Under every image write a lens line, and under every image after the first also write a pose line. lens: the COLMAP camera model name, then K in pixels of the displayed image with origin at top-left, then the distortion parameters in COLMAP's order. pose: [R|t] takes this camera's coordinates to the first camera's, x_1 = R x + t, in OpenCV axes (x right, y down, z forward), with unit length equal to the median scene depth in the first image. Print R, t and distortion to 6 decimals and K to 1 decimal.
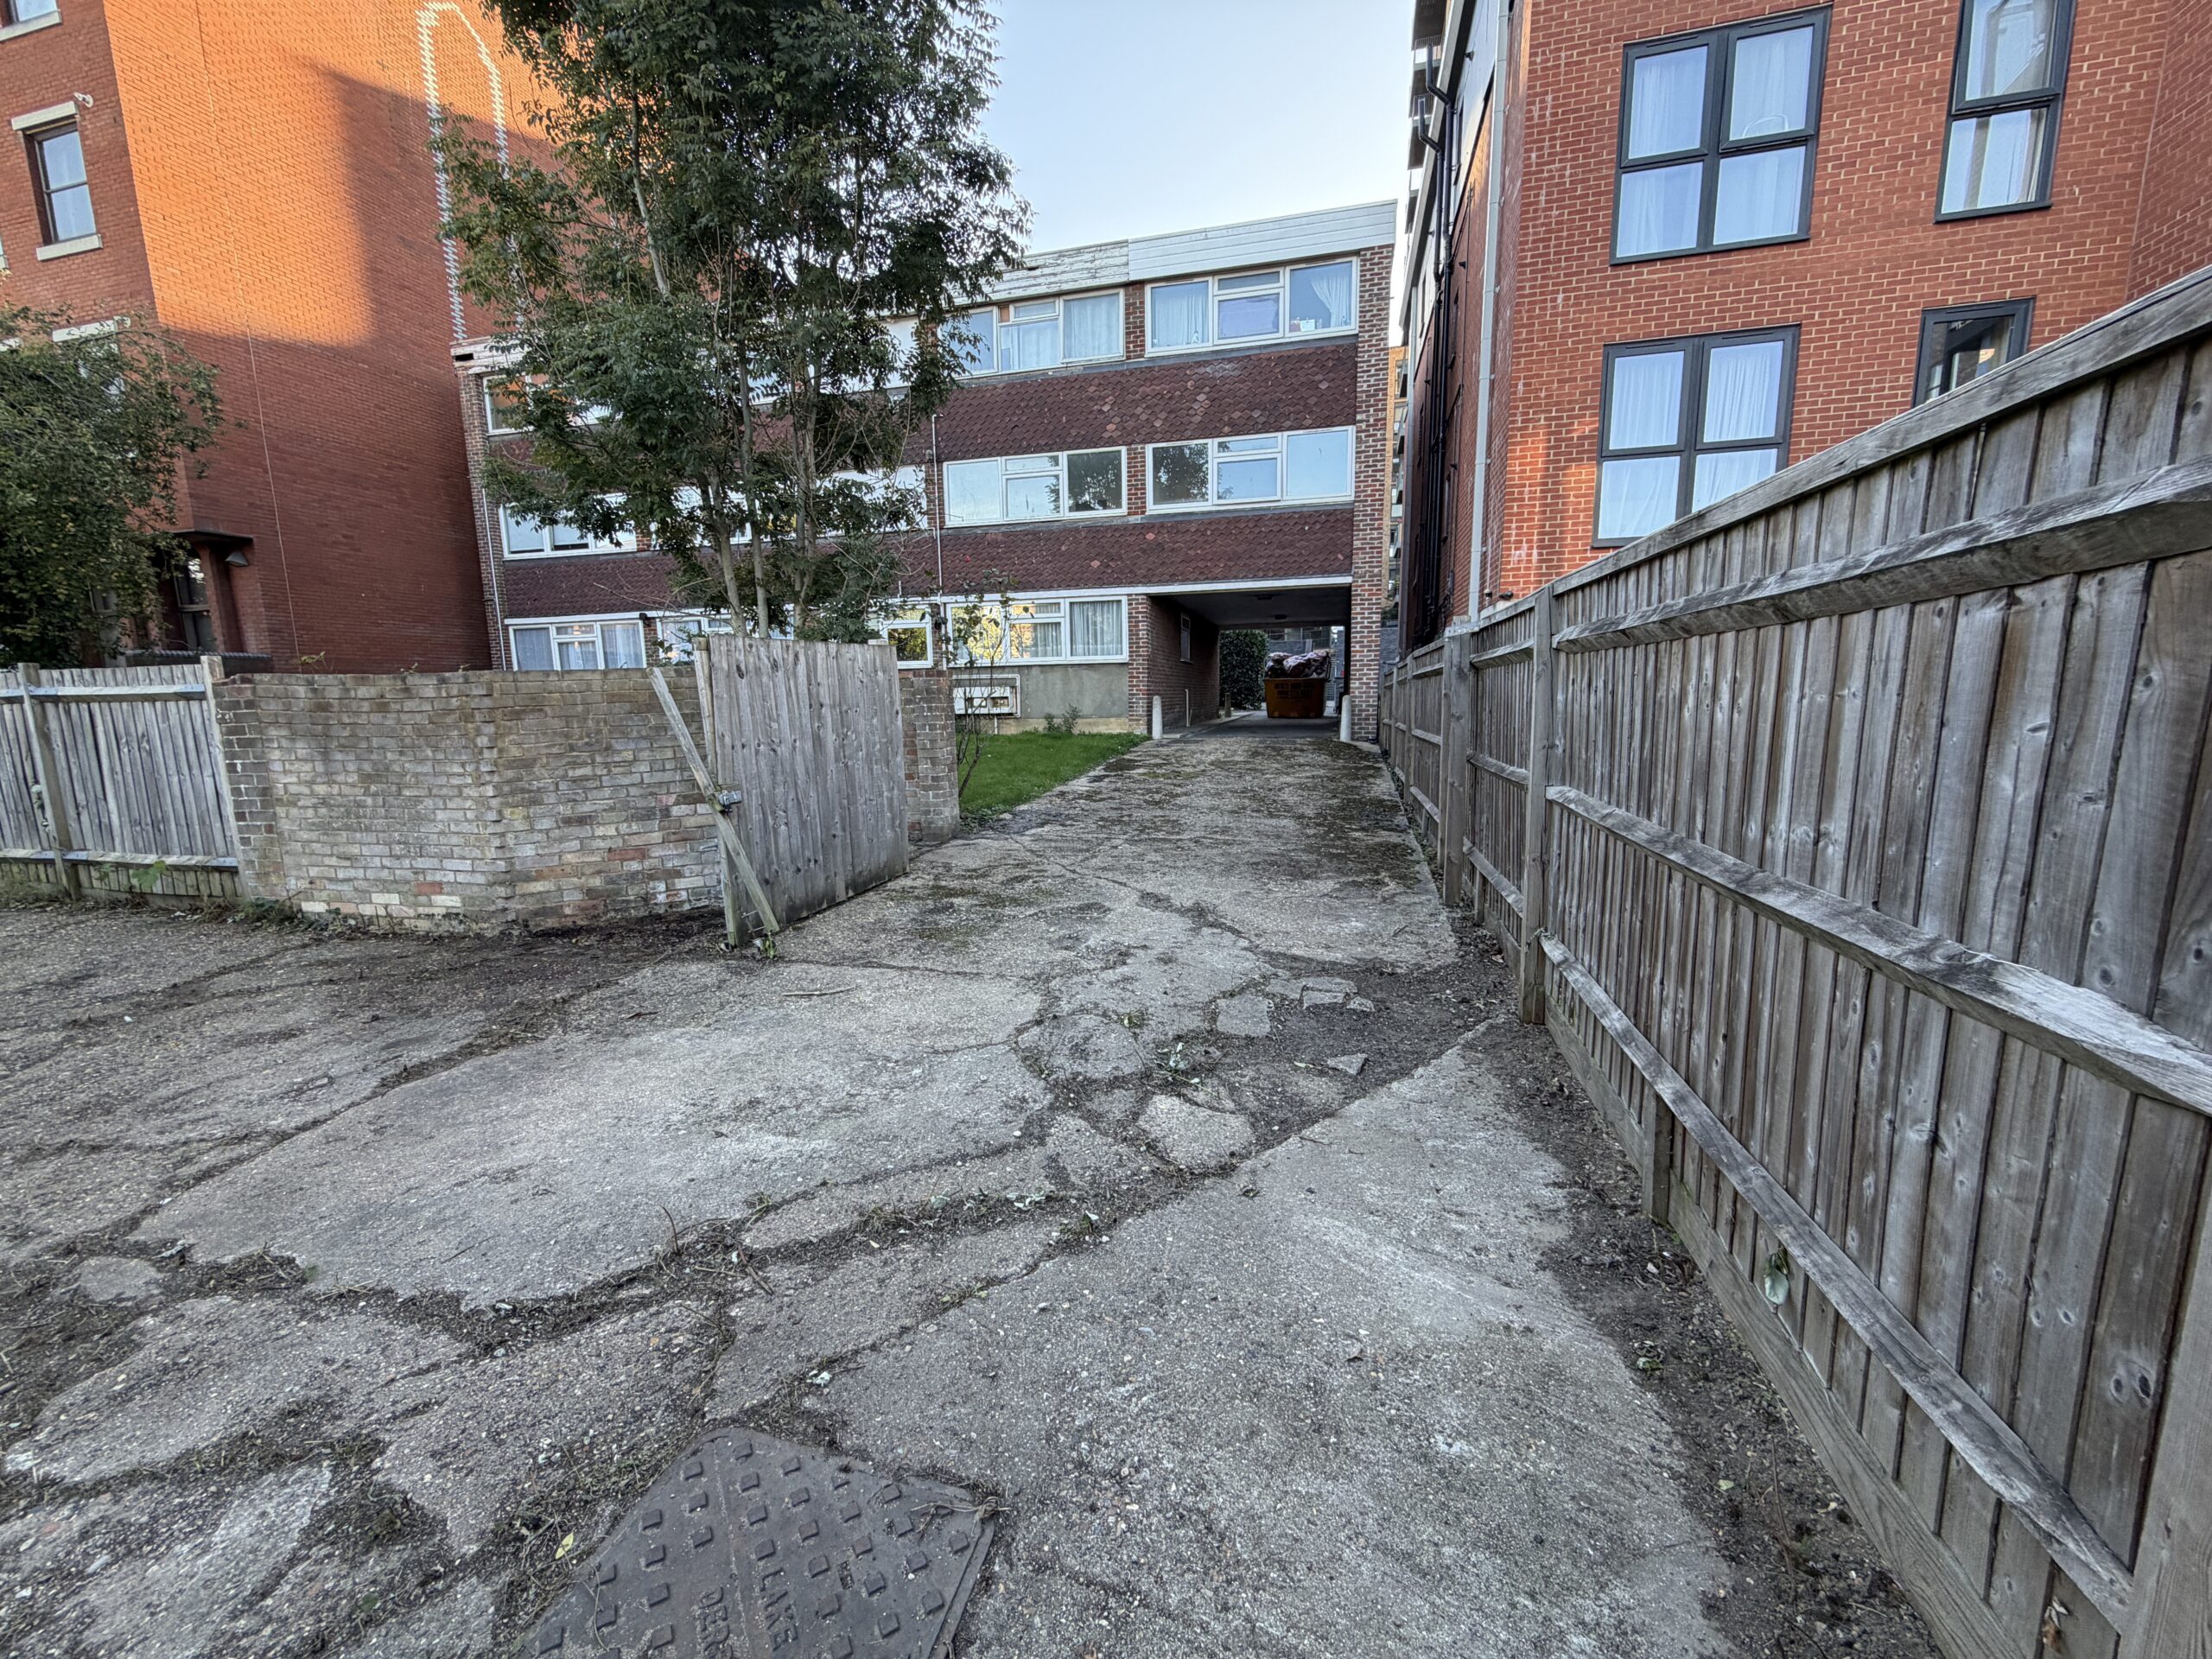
lens RADIAL K [[880.0, 0, 1098.5], [0, 880.0, 827.4], [0, 0, 1]] dist [-0.000411, 0.000136]
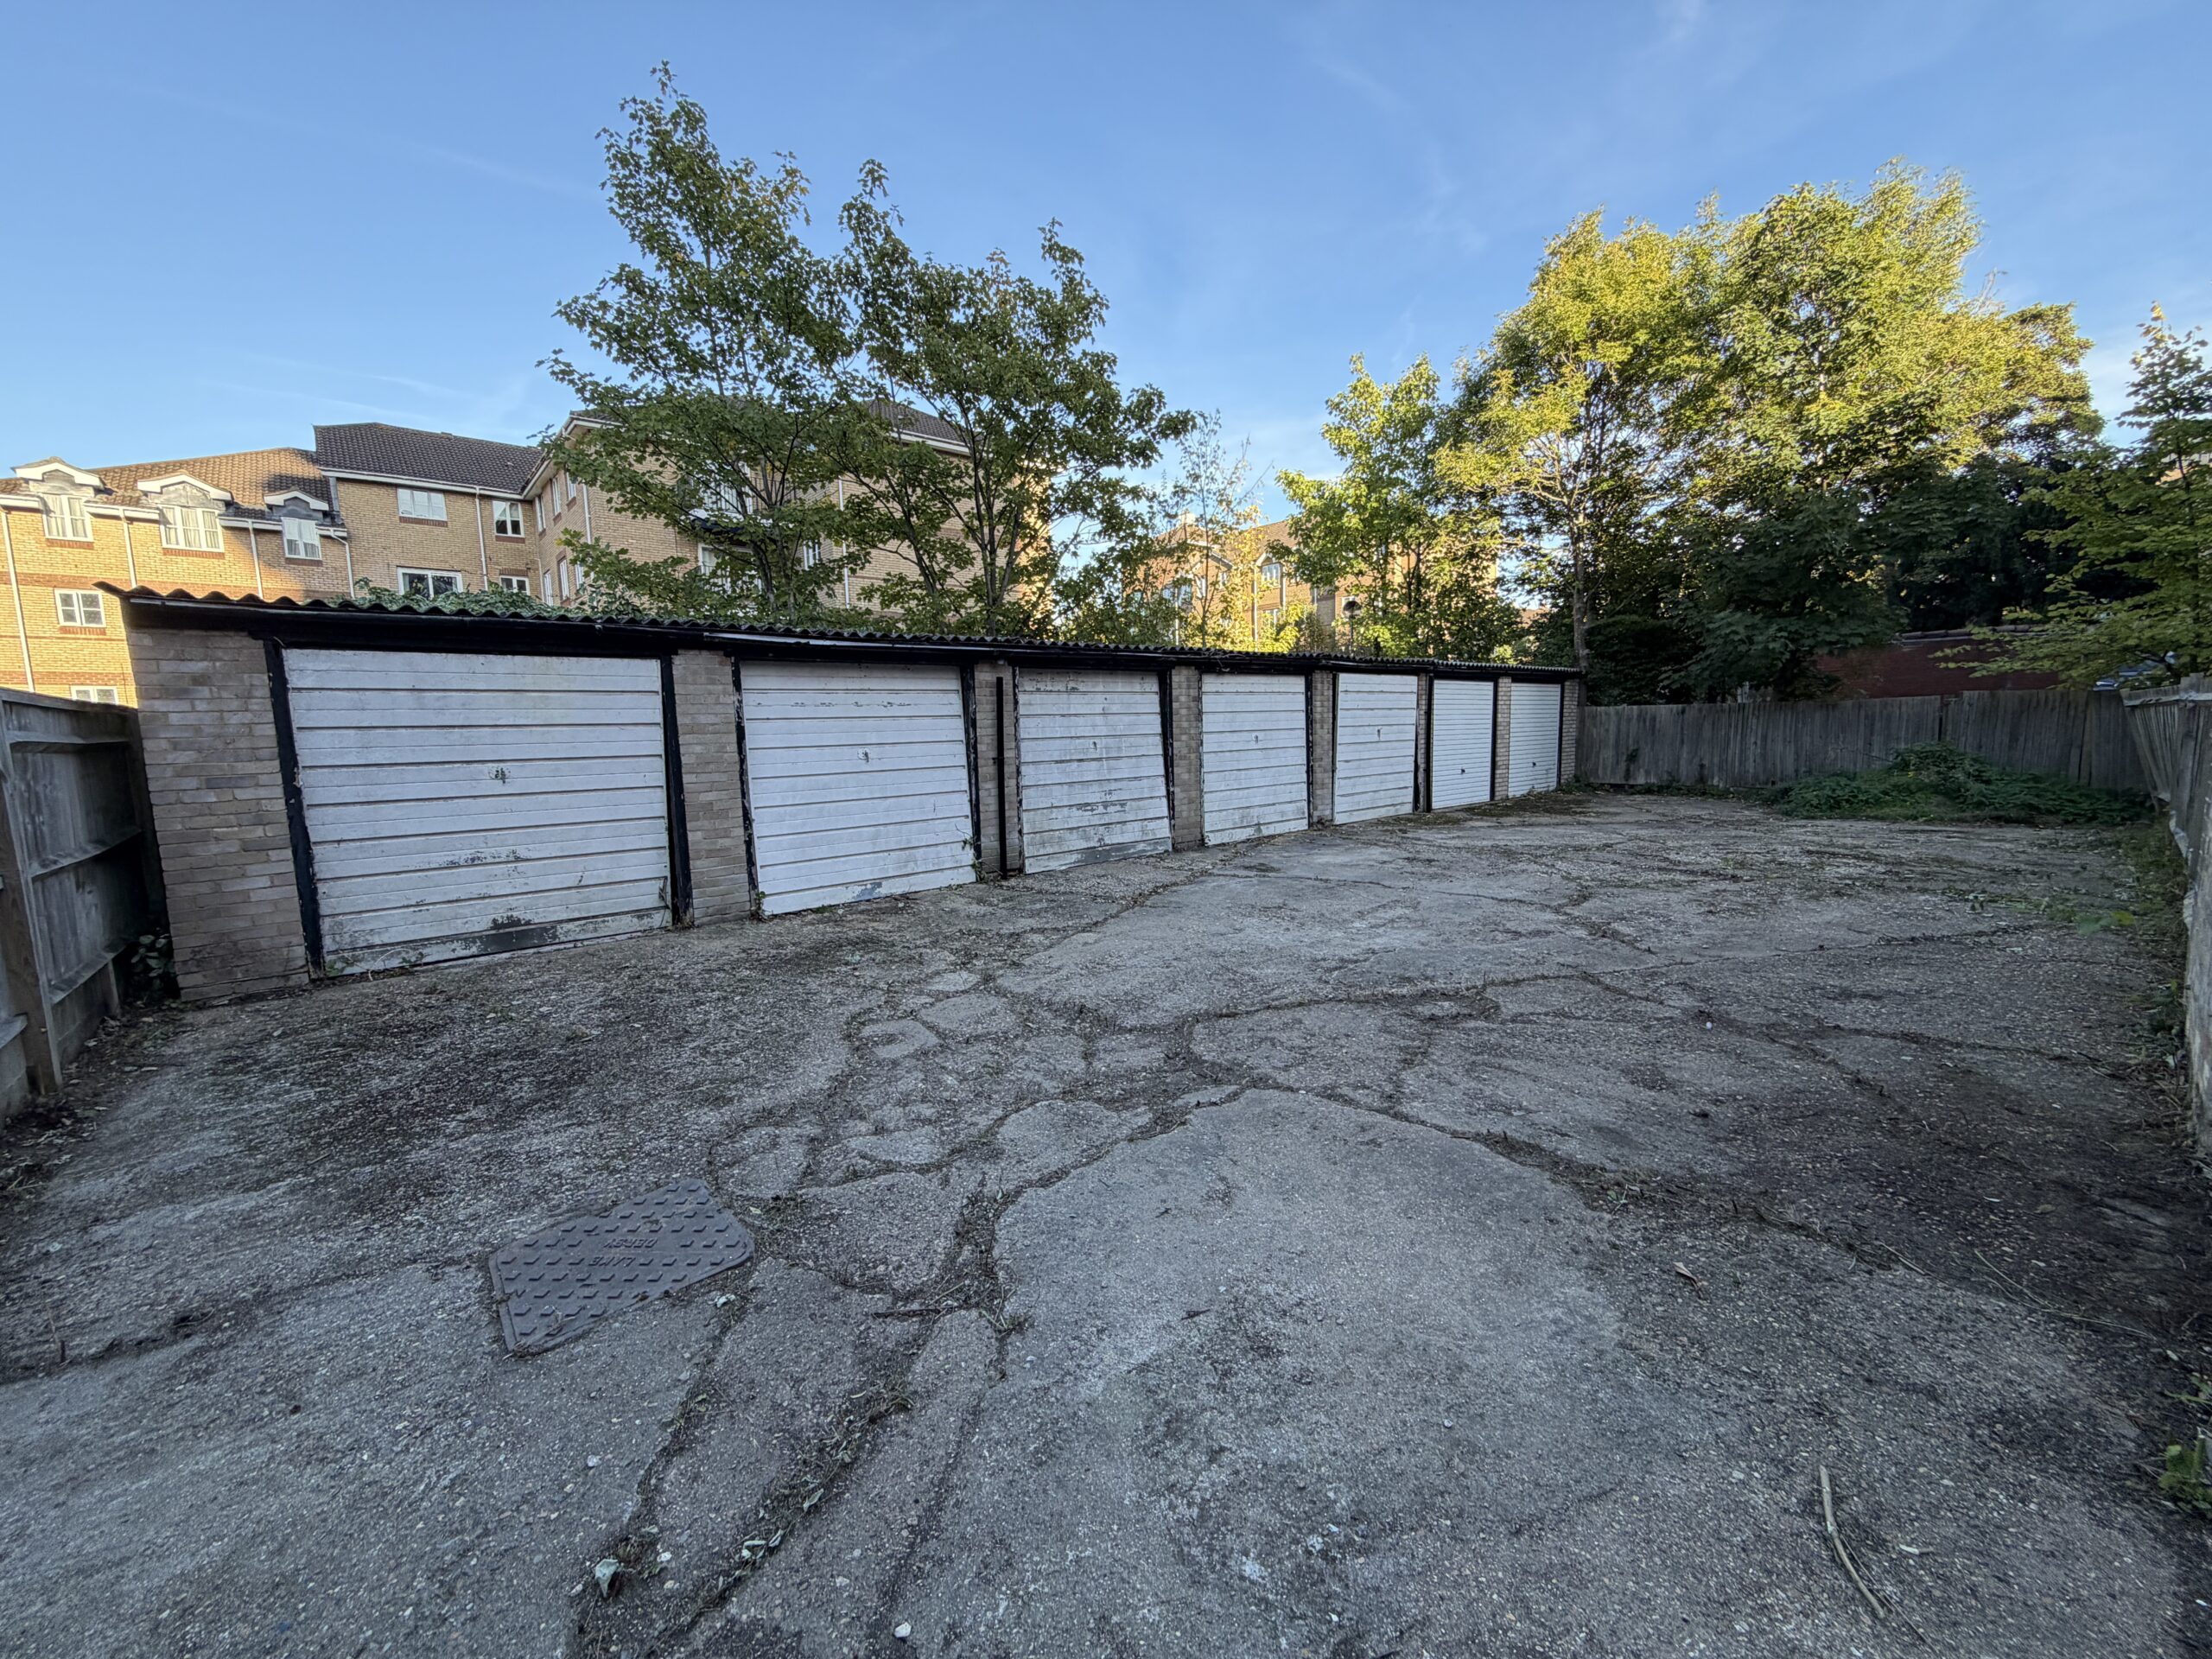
lens RADIAL K [[880.0, 0, 1098.9], [0, 880.0, 829.3], [0, 0, 1]] dist [-0.000411, 0.000136]
pose [[-0.583890, 0.123936, -0.802317, 0.128177], [-0.086155, 0.973238, 0.213038, -0.151532], [0.807249, 0.193515, -0.557586, 0.826802]]
